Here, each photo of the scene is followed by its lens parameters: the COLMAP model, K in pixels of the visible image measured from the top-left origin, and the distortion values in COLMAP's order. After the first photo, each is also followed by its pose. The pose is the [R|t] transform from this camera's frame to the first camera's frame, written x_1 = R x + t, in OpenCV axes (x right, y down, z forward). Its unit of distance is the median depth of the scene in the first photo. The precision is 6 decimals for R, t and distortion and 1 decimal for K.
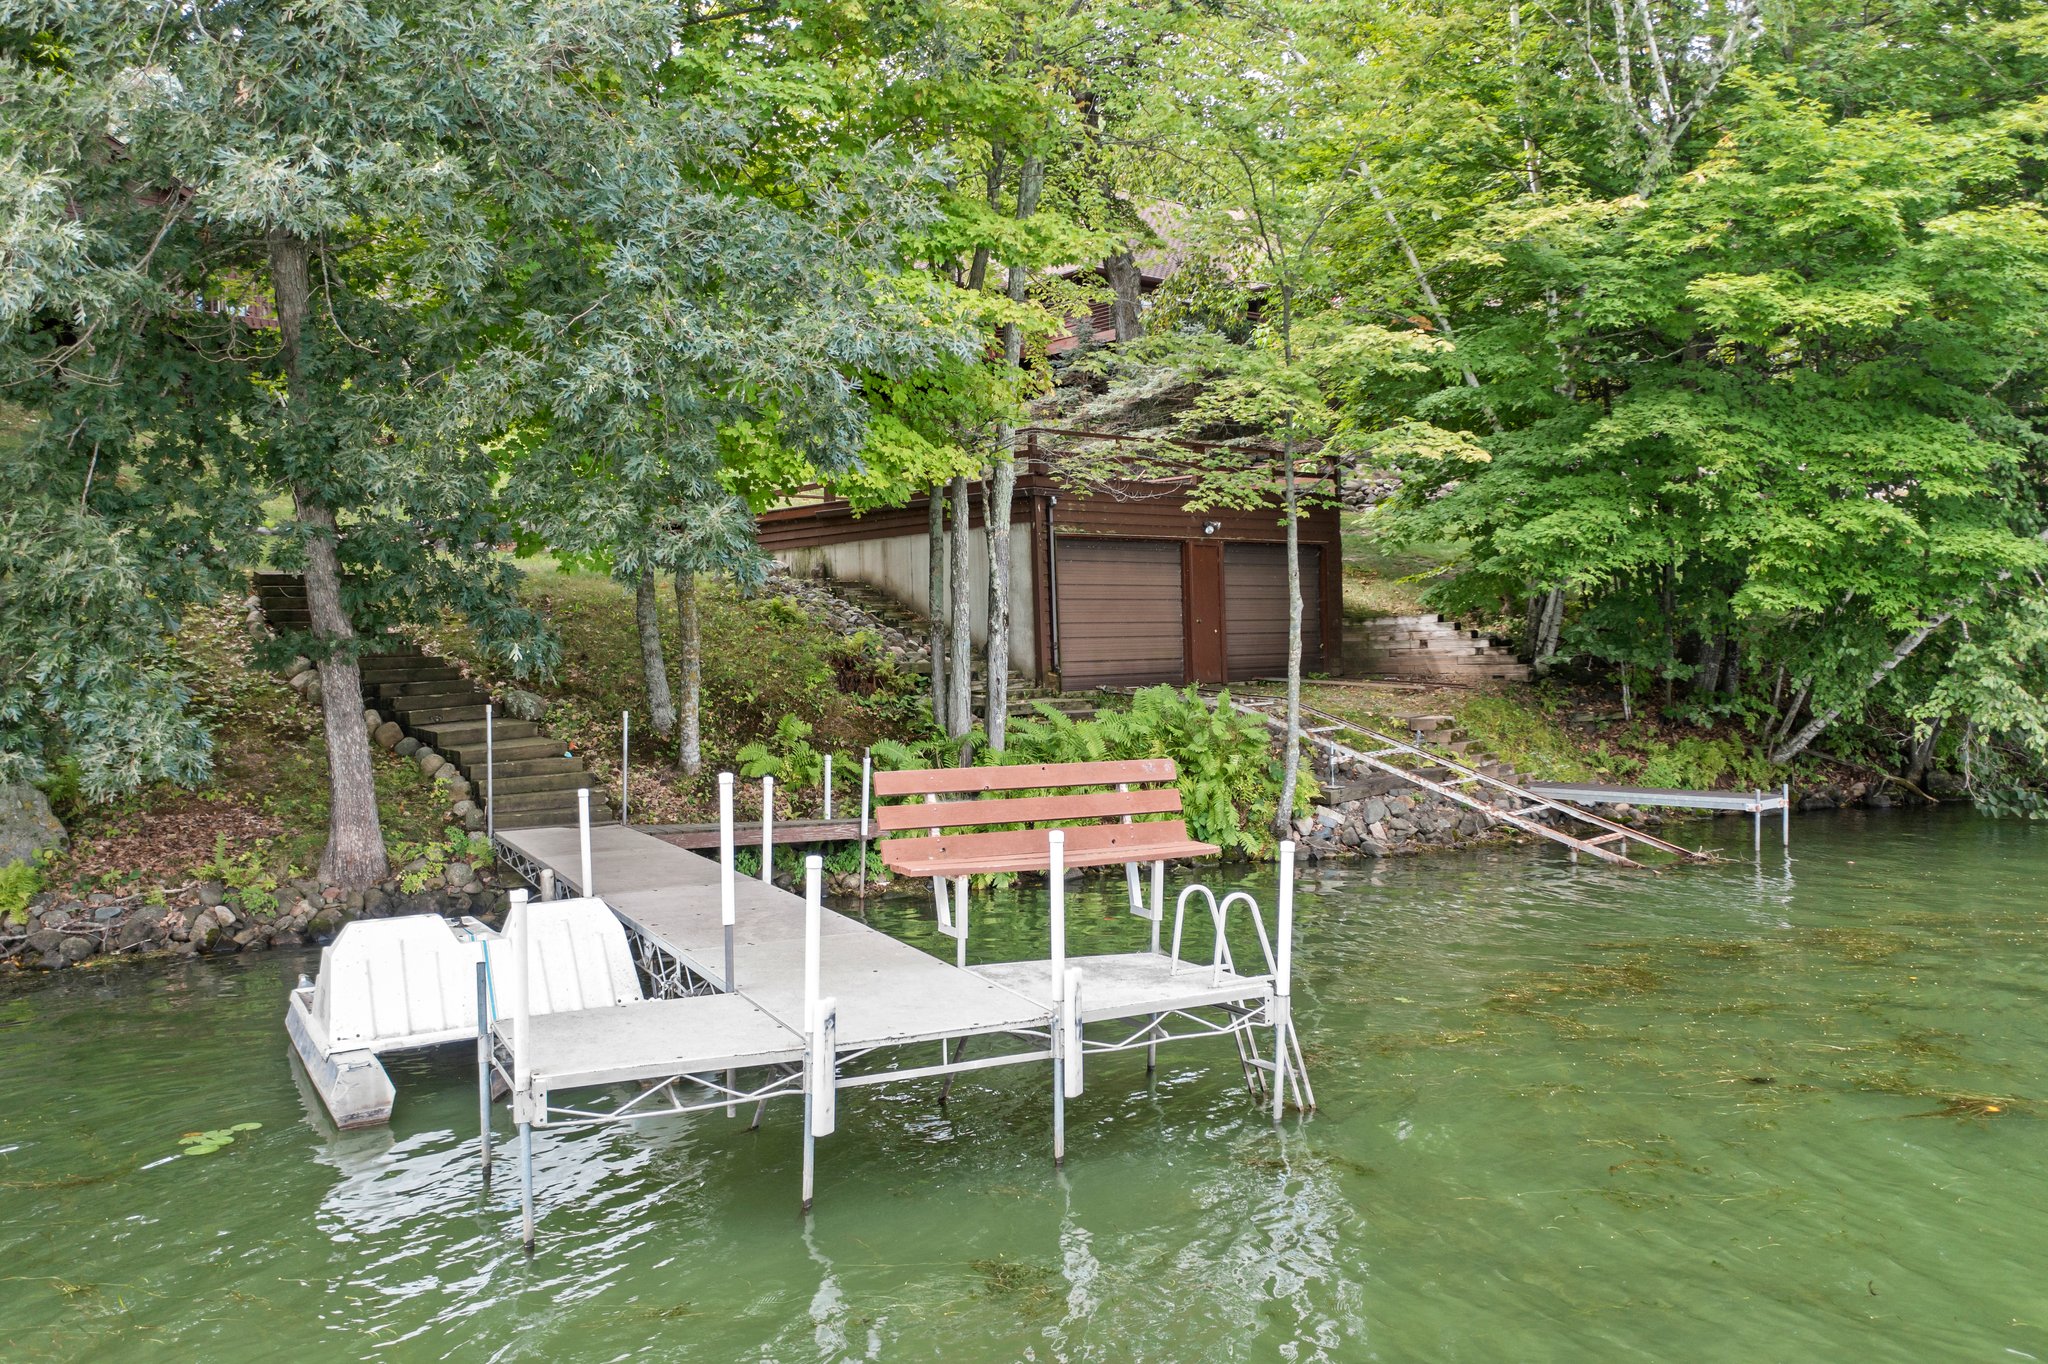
lens RADIAL K [[1653.8, 0, 1024.2], [0, 1653.8, 725.2], [0, 0, 1]] dist [0.008465, 0.002718]
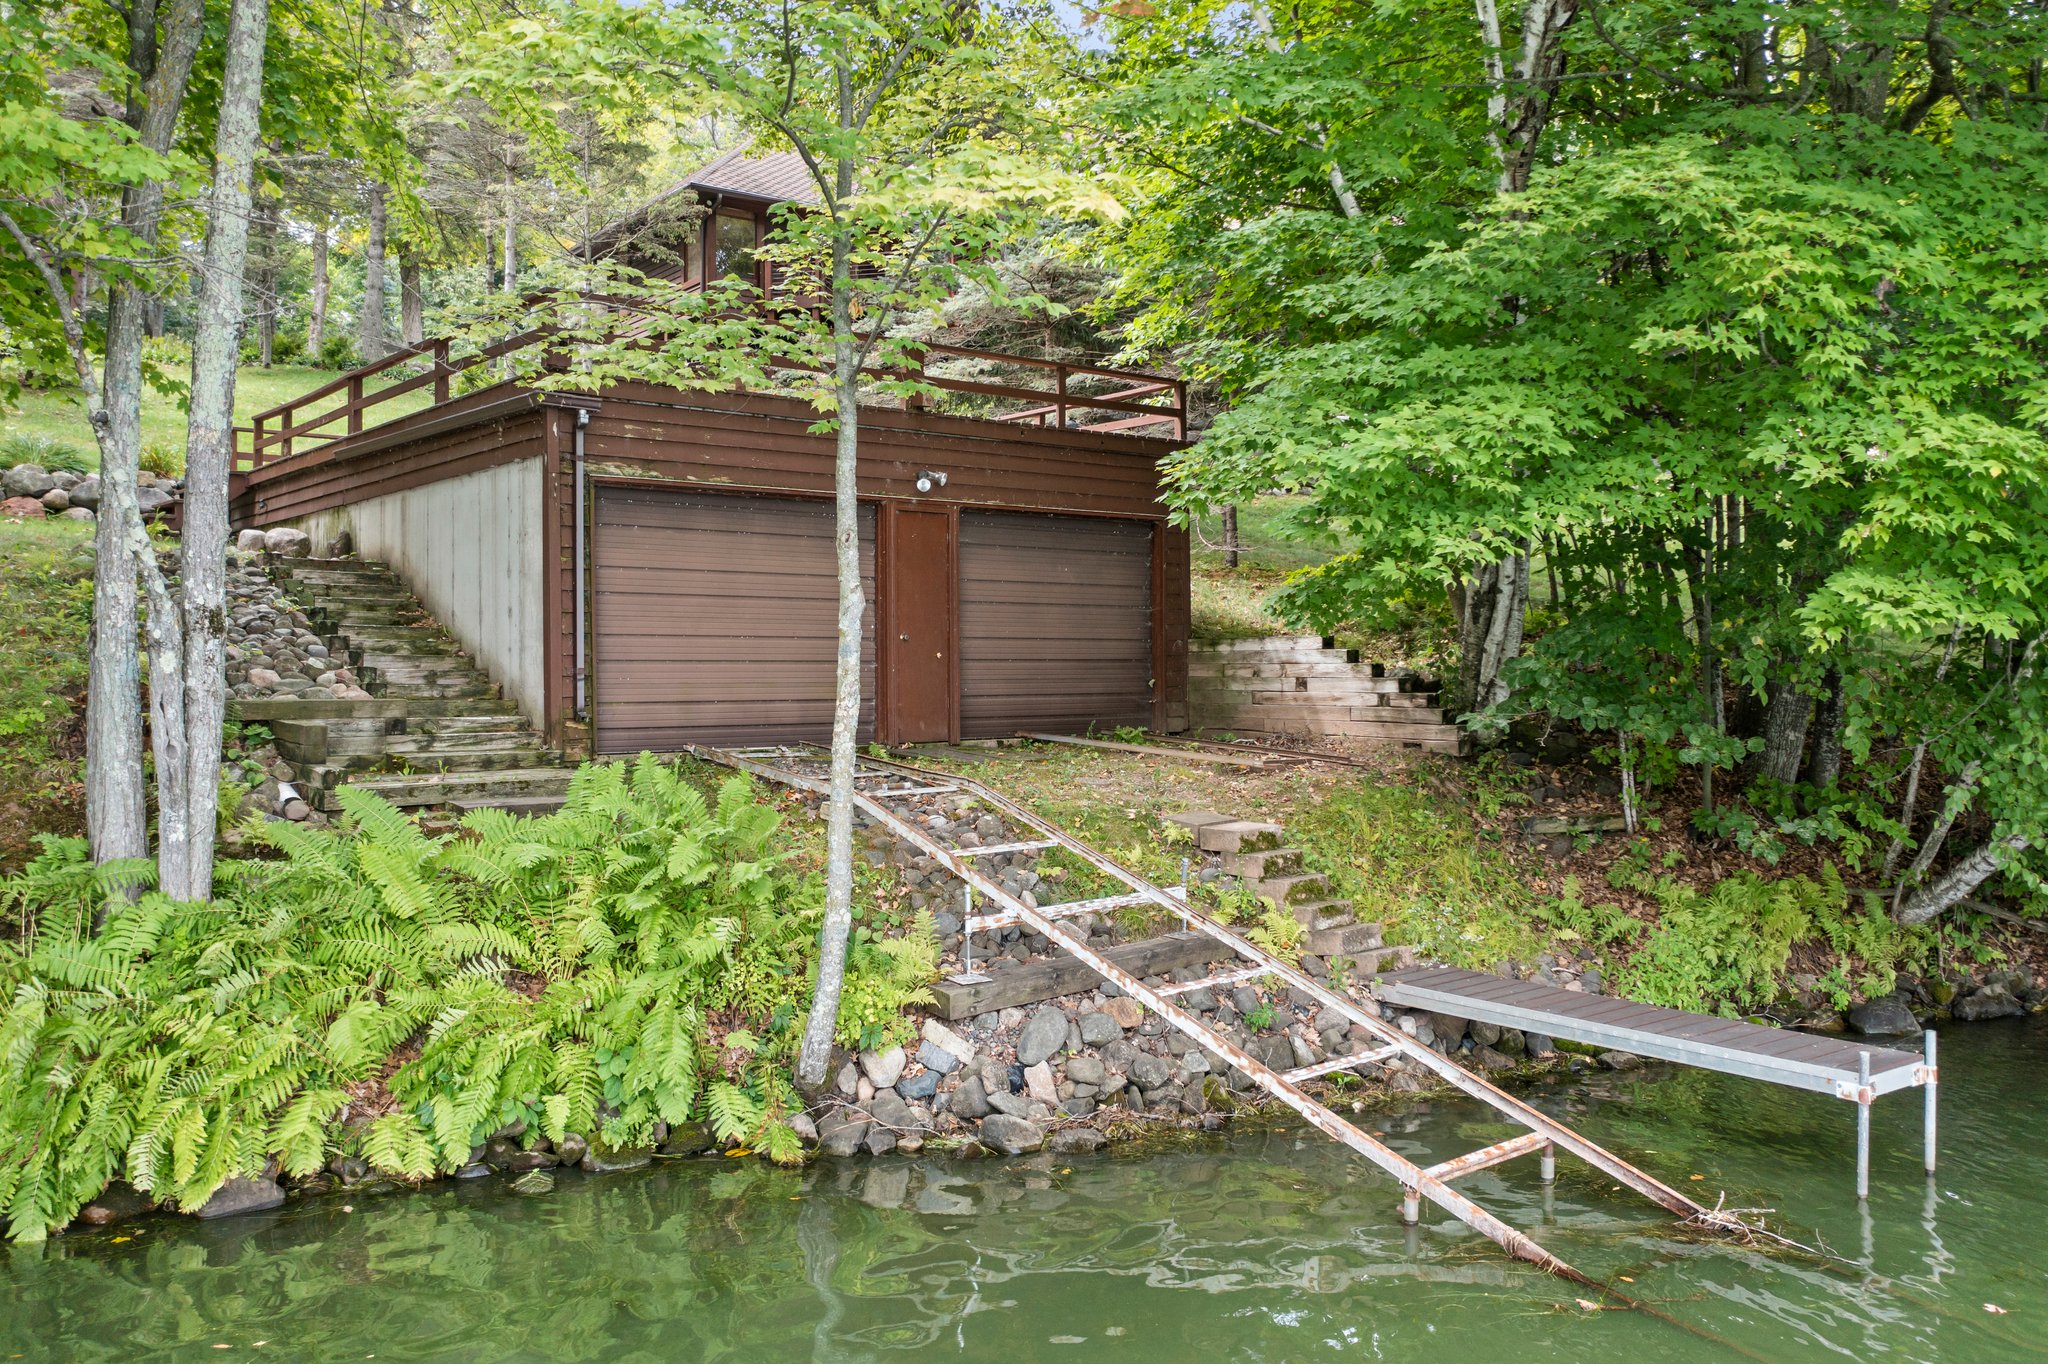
lens RADIAL K [[1641.7, 0, 1018.6], [0, 1641.7, 681.9], [0, 0, 1]] dist [-0.007215, 0.005424]
pose [[0.997268, 0.022788, -0.070263, 0.215503], [-0.025553, 0.998924, -0.038700, -0.029082], [0.069305, 0.040390, 0.996778, 0.477497]]
